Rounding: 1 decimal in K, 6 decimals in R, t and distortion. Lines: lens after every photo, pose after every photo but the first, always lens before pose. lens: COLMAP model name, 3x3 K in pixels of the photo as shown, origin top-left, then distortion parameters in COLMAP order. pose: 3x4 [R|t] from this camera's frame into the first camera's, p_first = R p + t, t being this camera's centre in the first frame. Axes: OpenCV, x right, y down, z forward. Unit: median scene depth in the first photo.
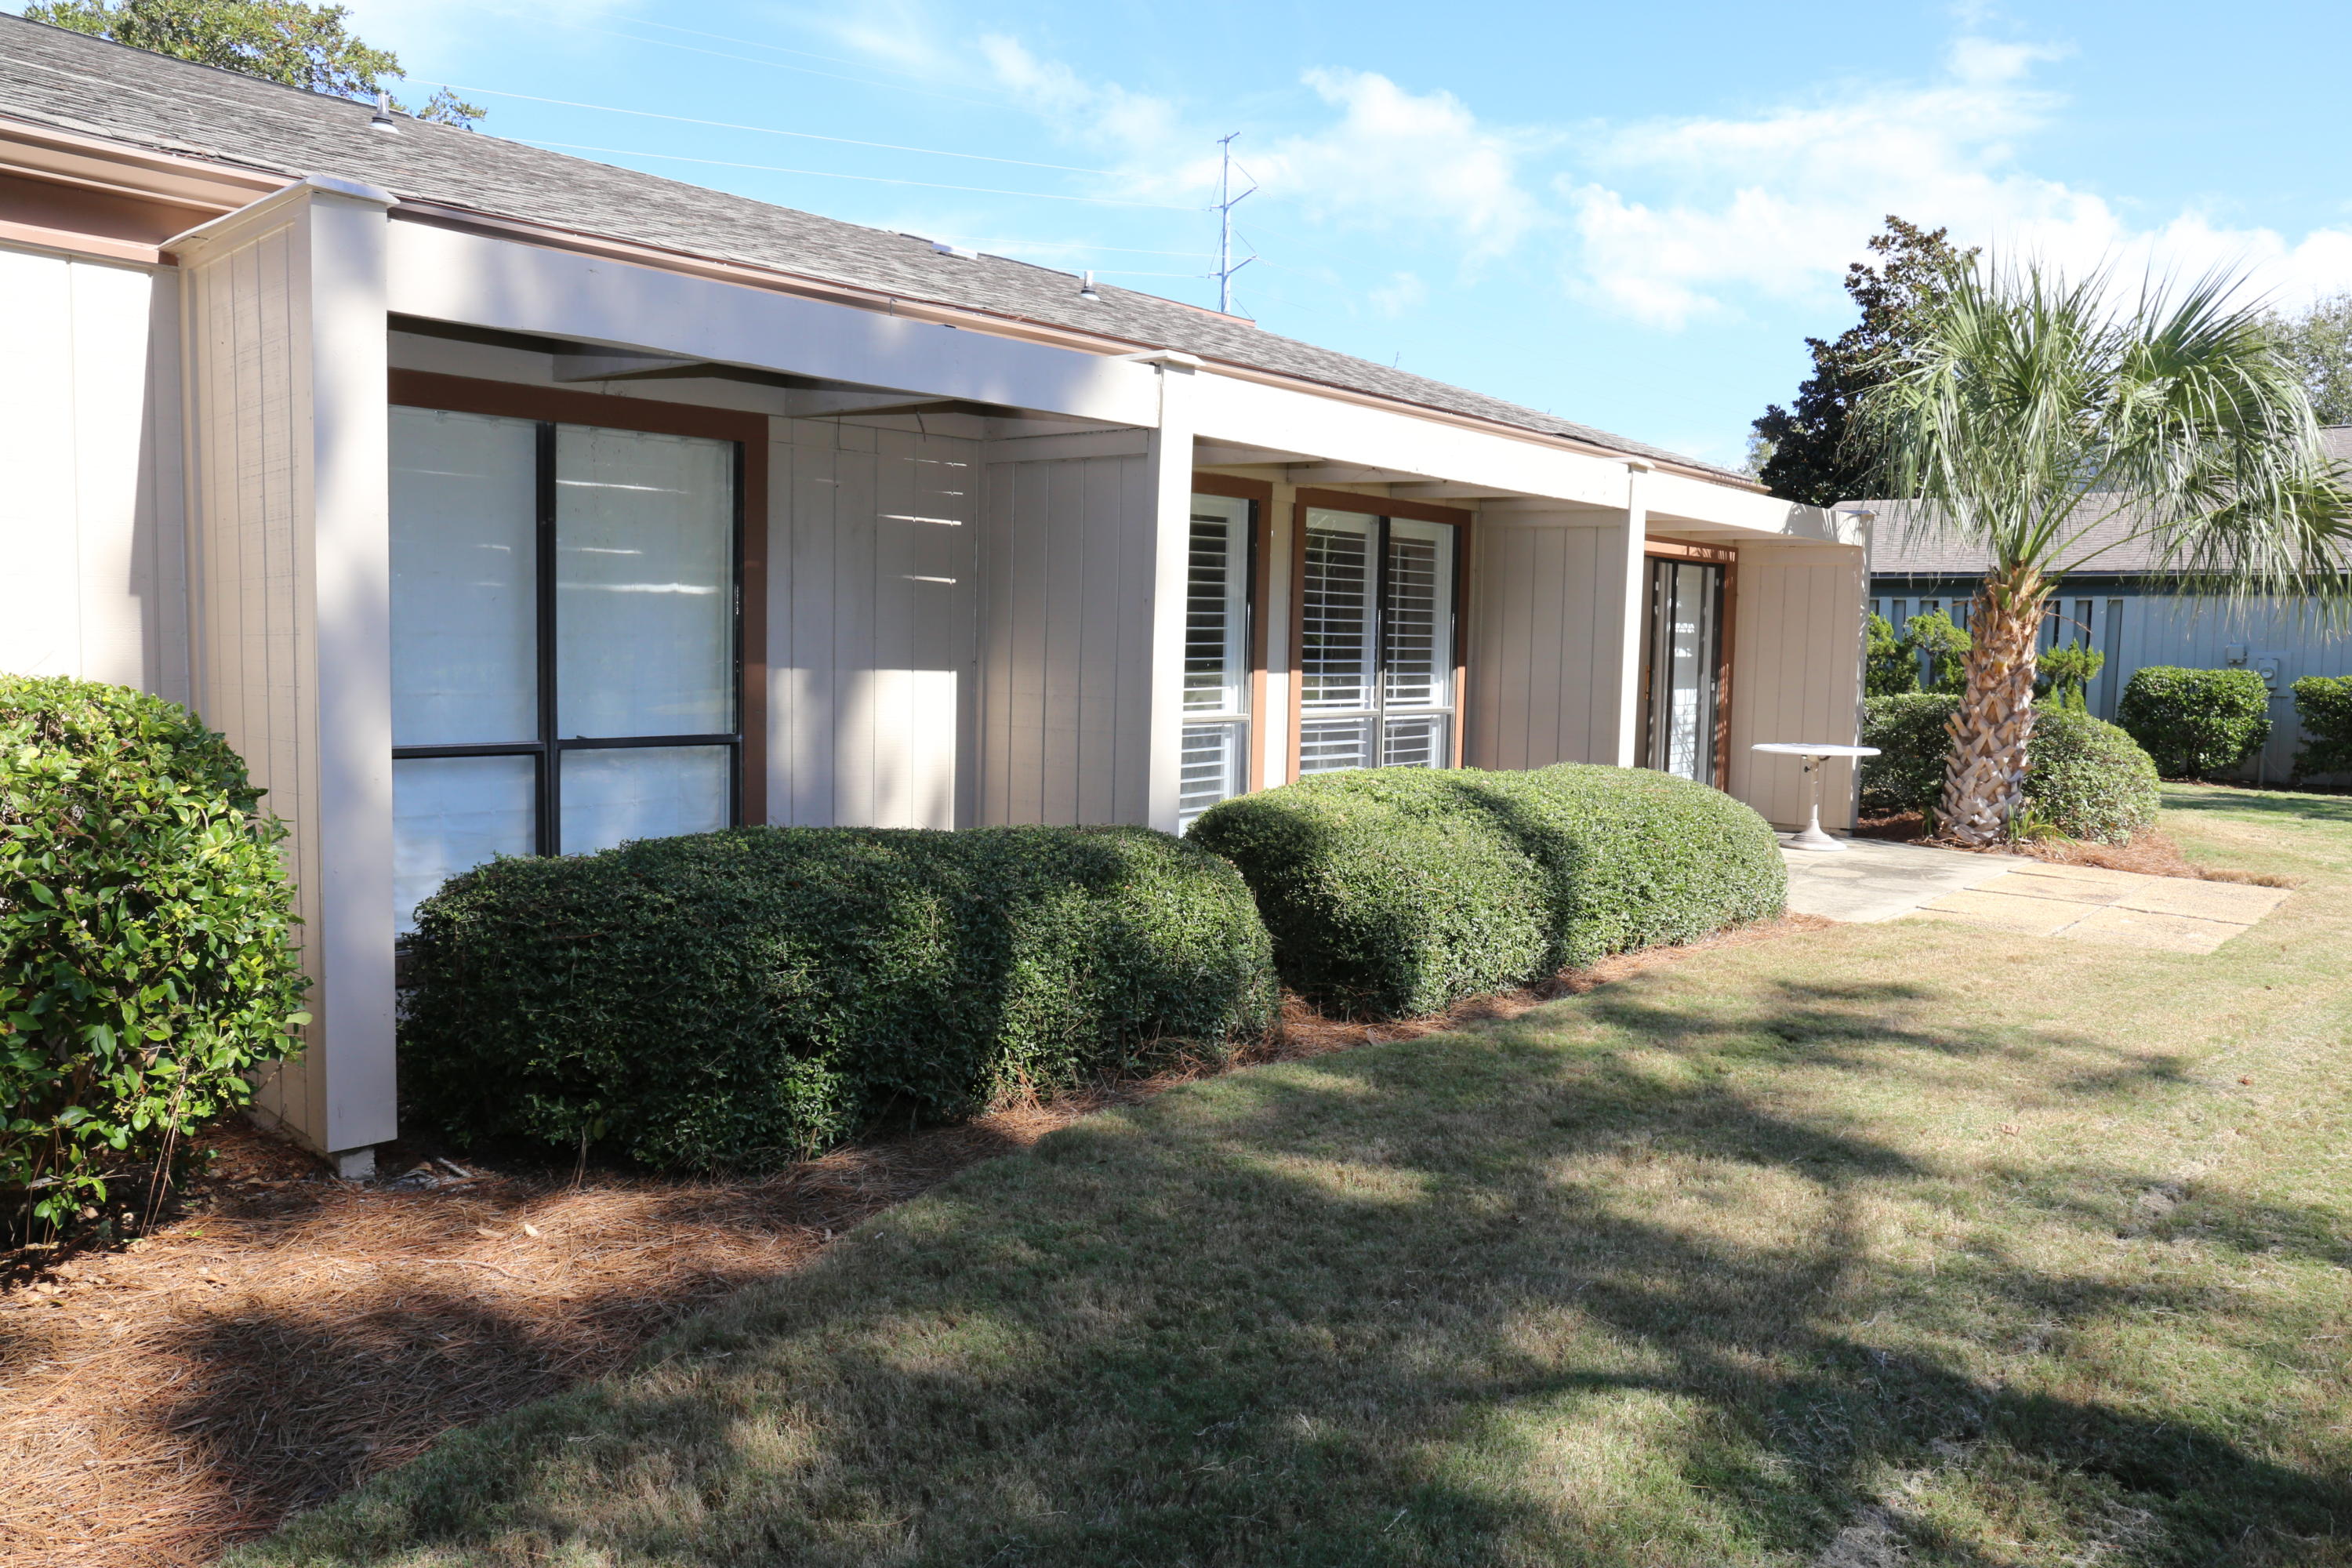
lens RADIAL K [[1653.3, 0, 1178.4], [0, 1653.3, 777.5], [0, 0, 1]] dist [-0.035417, -0.001046]
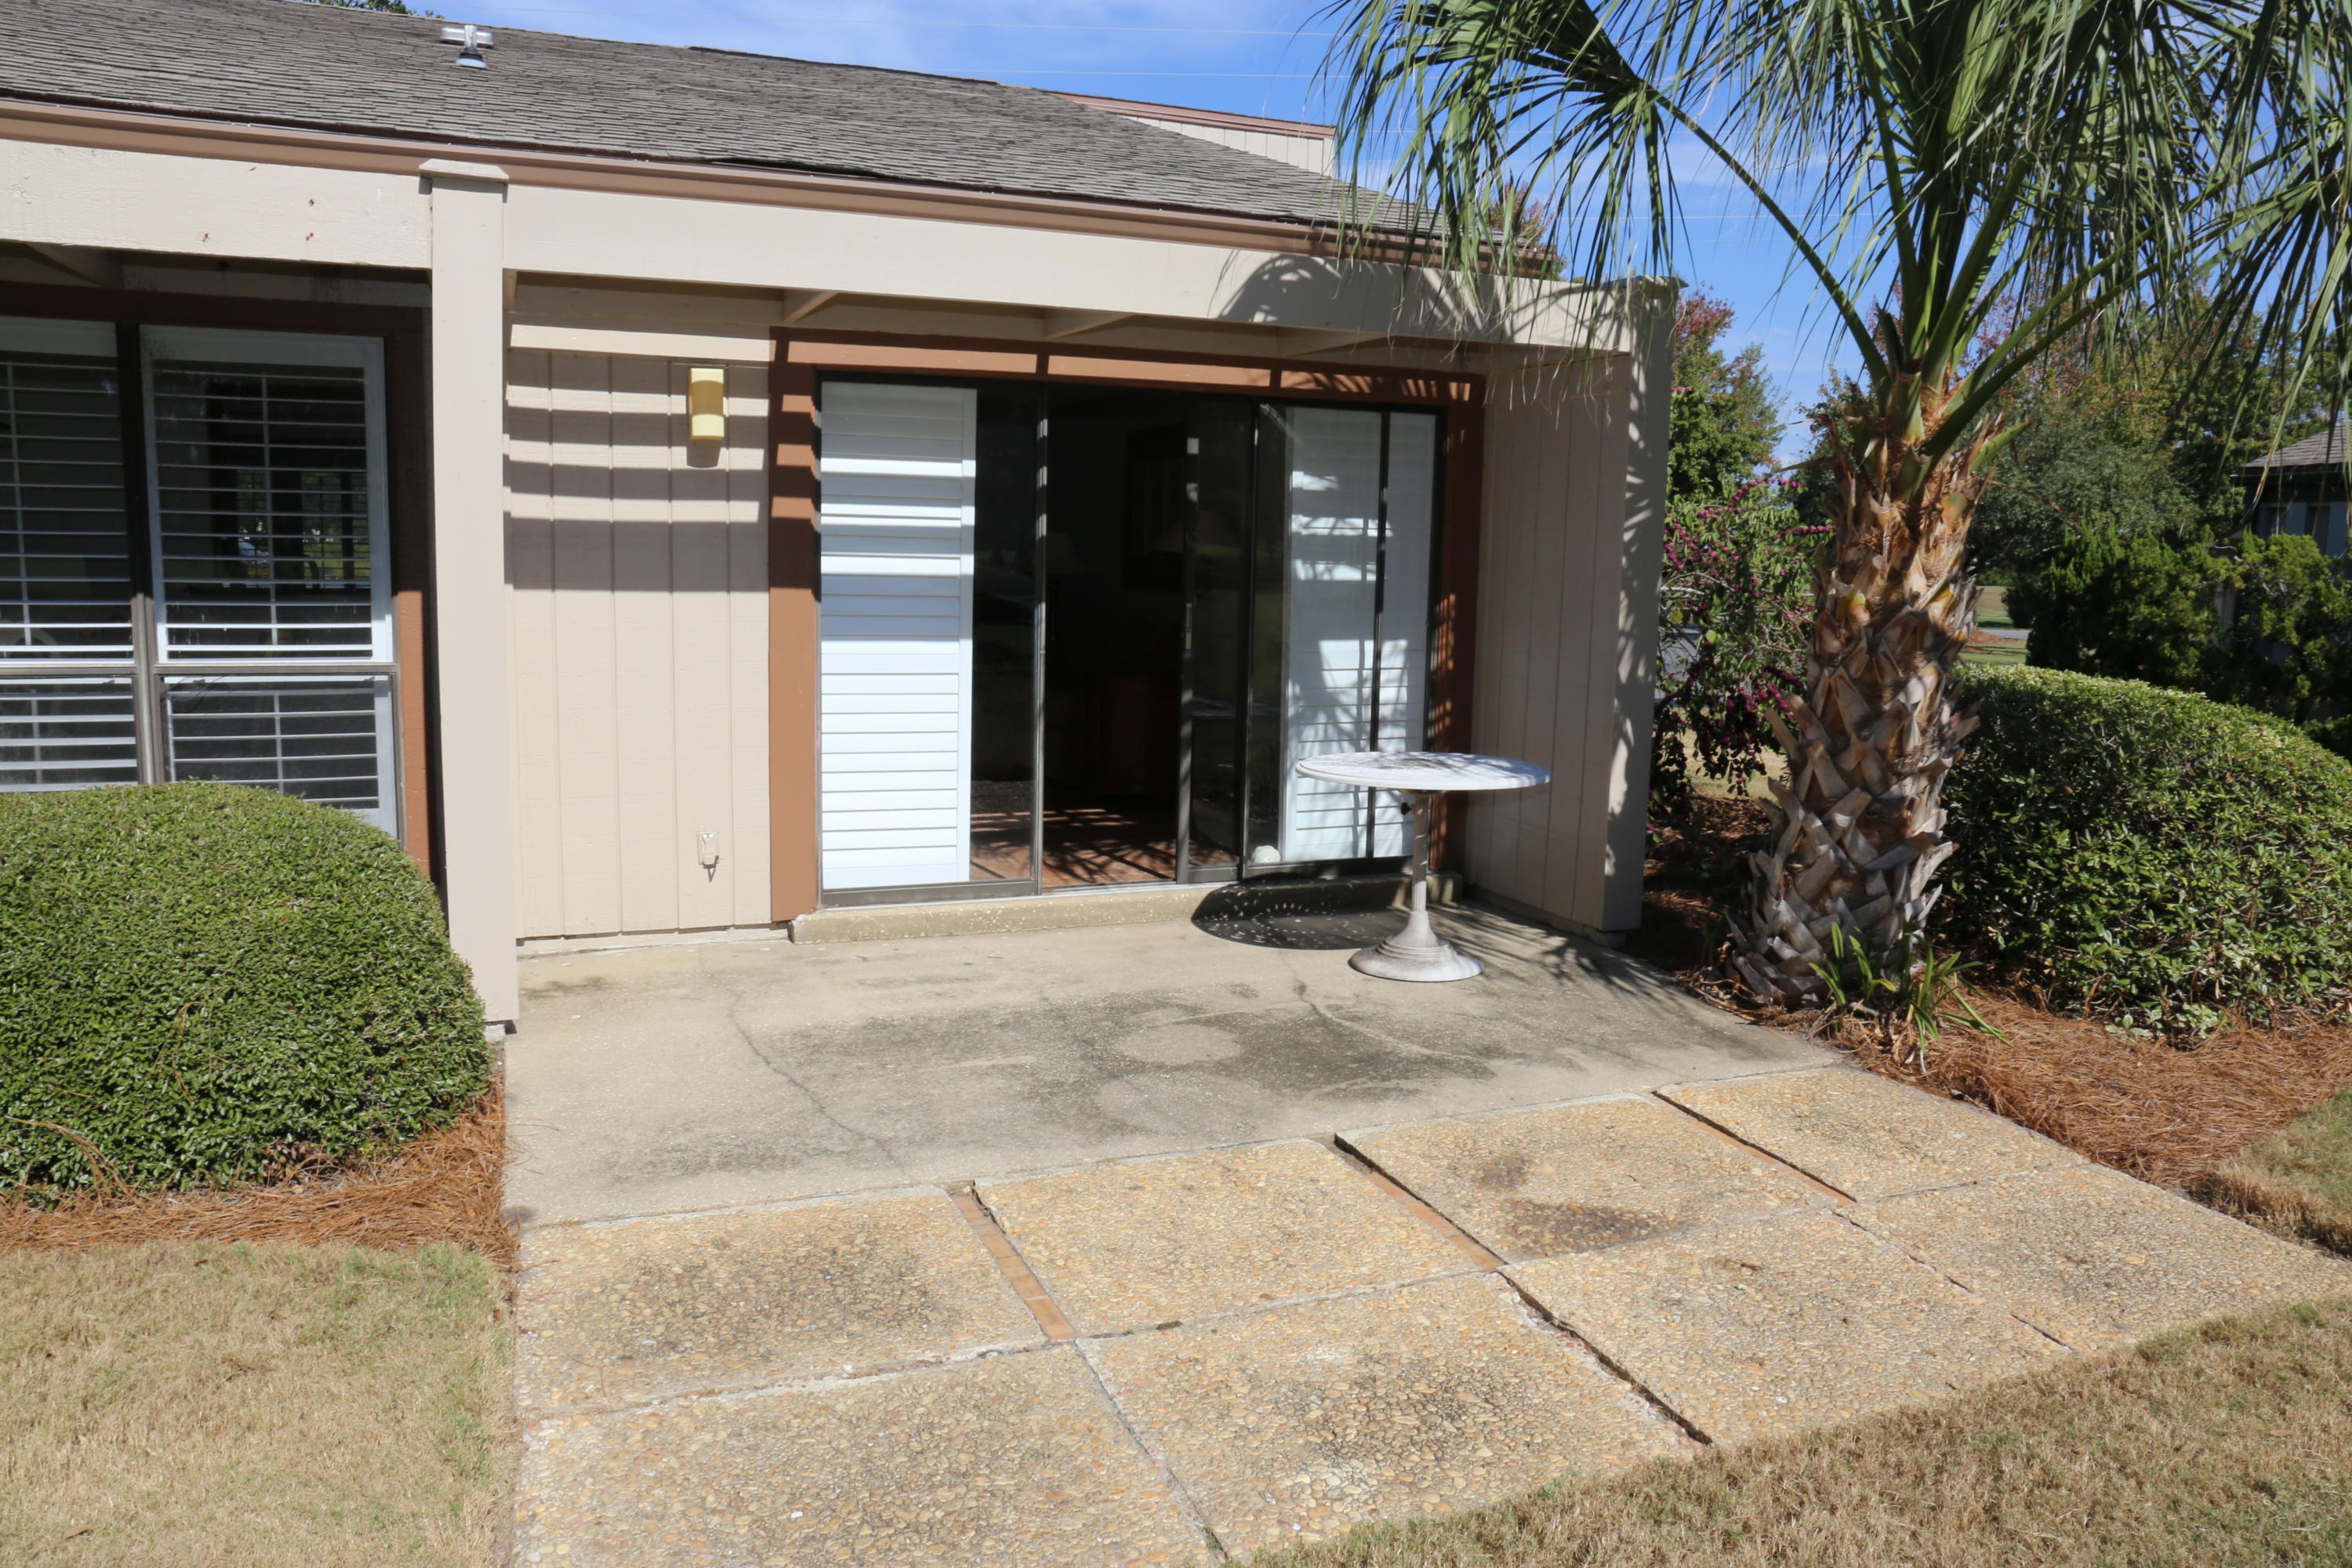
lens RADIAL K [[1653.3, 0, 1174.0], [0, 1653.3, 784.2], [0, 0, 1]] dist [-0.035417, -0.001046]
pose [[0.877889, 0.066323, -0.474249, 0.554588], [-0.043593, 0.997319, 0.058779, -0.038257], [0.476875, -0.030927, 0.878427, 0.528869]]
